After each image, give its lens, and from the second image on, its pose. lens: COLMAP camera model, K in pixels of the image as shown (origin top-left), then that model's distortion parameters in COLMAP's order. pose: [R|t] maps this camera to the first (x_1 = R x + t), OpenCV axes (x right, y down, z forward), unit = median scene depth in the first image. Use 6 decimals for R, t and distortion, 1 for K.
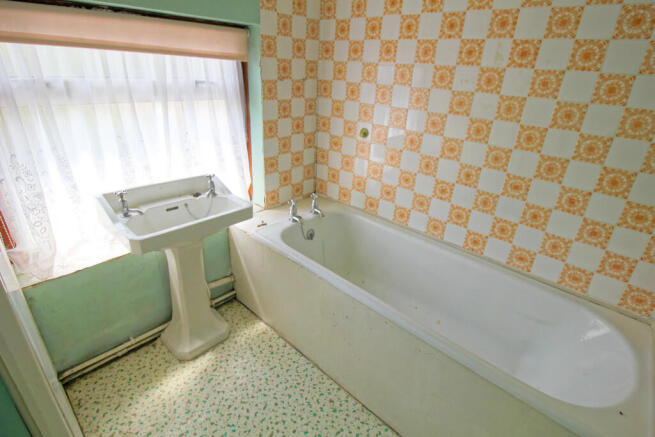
lens RADIAL K [[330.0, 0, 328.3], [0, 330.0, 218.2], [0, 0, 1]] dist [-0.001709, -0.000544]
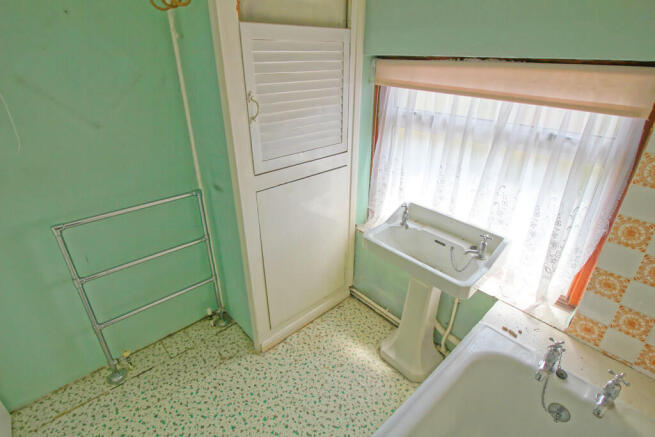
lens RADIAL K [[330.0, 0, 328.3], [0, 330.0, 217.5], [0, 0, 1]] dist [-0.001709, -0.000544]
pose [[-0.103274, 0.396962, -0.912007, 0.471277], [-0.432617, 0.807712, 0.400555, -0.353321], [0.895643, 0.435916, 0.088316, 0.557941]]
